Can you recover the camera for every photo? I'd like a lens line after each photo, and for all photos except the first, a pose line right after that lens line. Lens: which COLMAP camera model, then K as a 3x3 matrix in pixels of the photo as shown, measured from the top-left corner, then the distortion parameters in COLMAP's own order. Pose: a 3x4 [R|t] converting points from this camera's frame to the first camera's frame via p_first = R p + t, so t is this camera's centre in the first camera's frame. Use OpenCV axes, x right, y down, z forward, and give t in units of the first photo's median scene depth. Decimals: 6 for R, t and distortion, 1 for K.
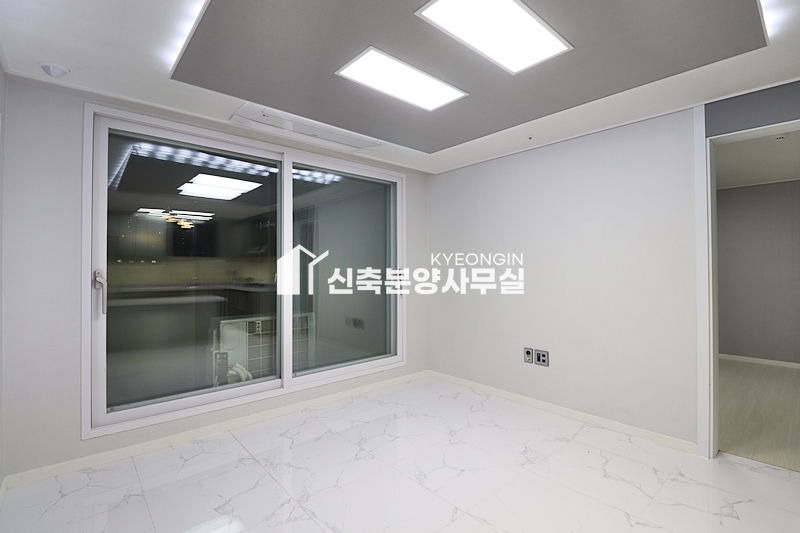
lens RADIAL K [[371.0, 0, 401.8], [0, 371.0, 263.0], [0, 0, 1]] dist [-0.004602, -0.008649]
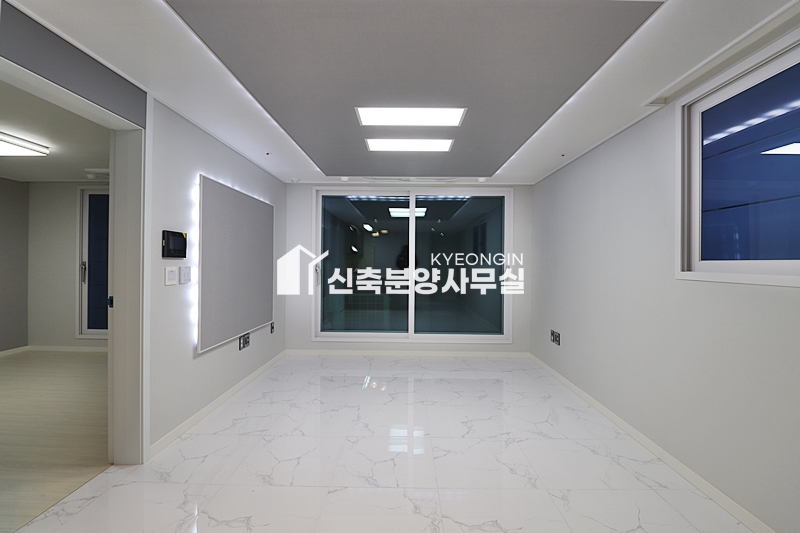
lens RADIAL K [[371.0, 0, 400.8], [0, 371.0, 266.0], [0, 0, 1]] dist [-0.004602, -0.008649]
pose [[0.738712, 0.013201, -0.673892, 0.723805], [-0.000759, 0.999824, 0.018754, -0.006890], [0.674021, -0.013343, 0.738591, -0.194643]]
